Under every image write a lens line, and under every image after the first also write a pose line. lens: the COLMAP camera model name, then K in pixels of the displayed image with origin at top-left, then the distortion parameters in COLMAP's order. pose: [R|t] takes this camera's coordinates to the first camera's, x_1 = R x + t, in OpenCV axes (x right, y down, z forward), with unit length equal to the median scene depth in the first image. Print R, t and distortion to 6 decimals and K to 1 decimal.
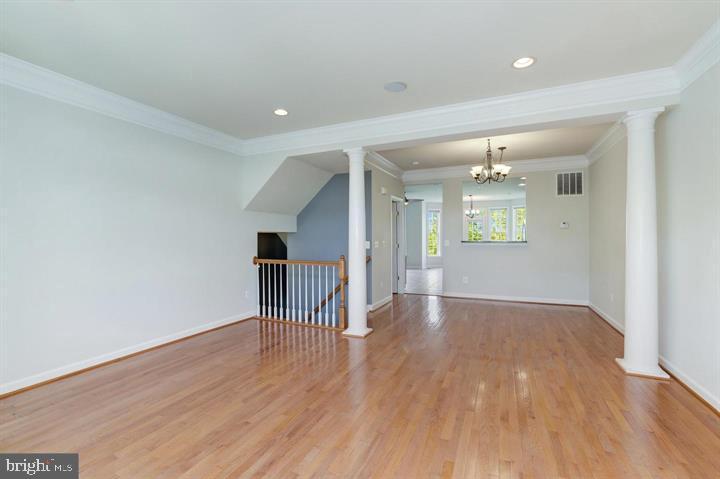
lens RADIAL K [[313.0, 0, 362.0], [0, 313.0, 235.1], [0, 0, 1]] dist [-0.045477, 0.015231]
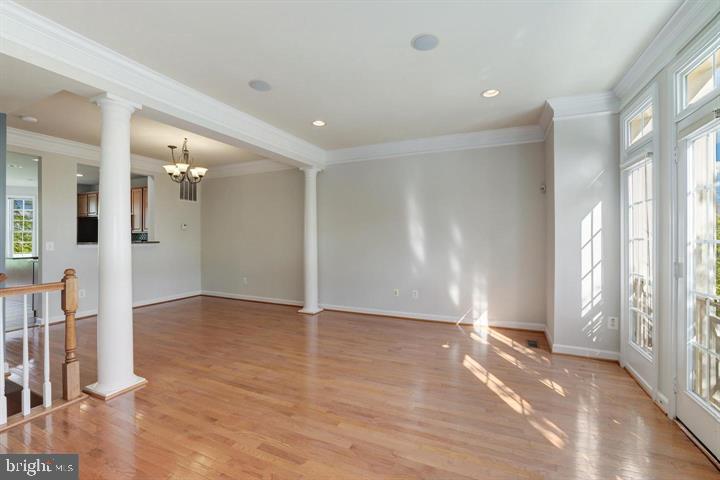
lens RADIAL K [[313.0, 0, 358.2], [0, 313.0, 237.7], [0, 0, 1]] dist [-0.045477, 0.015231]
pose [[-0.000673, -0.001491, 0.999999, -0.961895], [-0.001479, 0.999998, 0.001490, 0.007349], [-0.999999, -0.001478, -0.000675, 0.754245]]
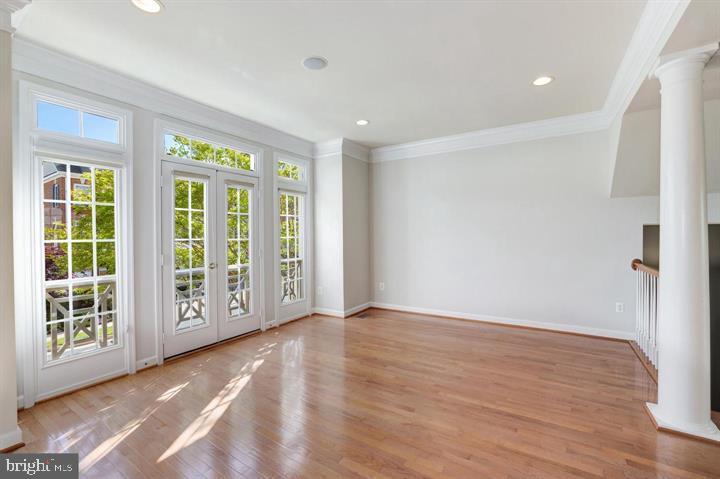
lens RADIAL K [[313.0, 0, 360.3], [0, 313.0, 235.5], [0, 0, 1]] dist [-0.045477, 0.015231]
pose [[-0.135218, 0.008910, -0.990776, 0.804864], [0.010595, 0.999915, 0.007547, -0.000285], [0.990759, -0.009476, -0.135301, 0.830949]]
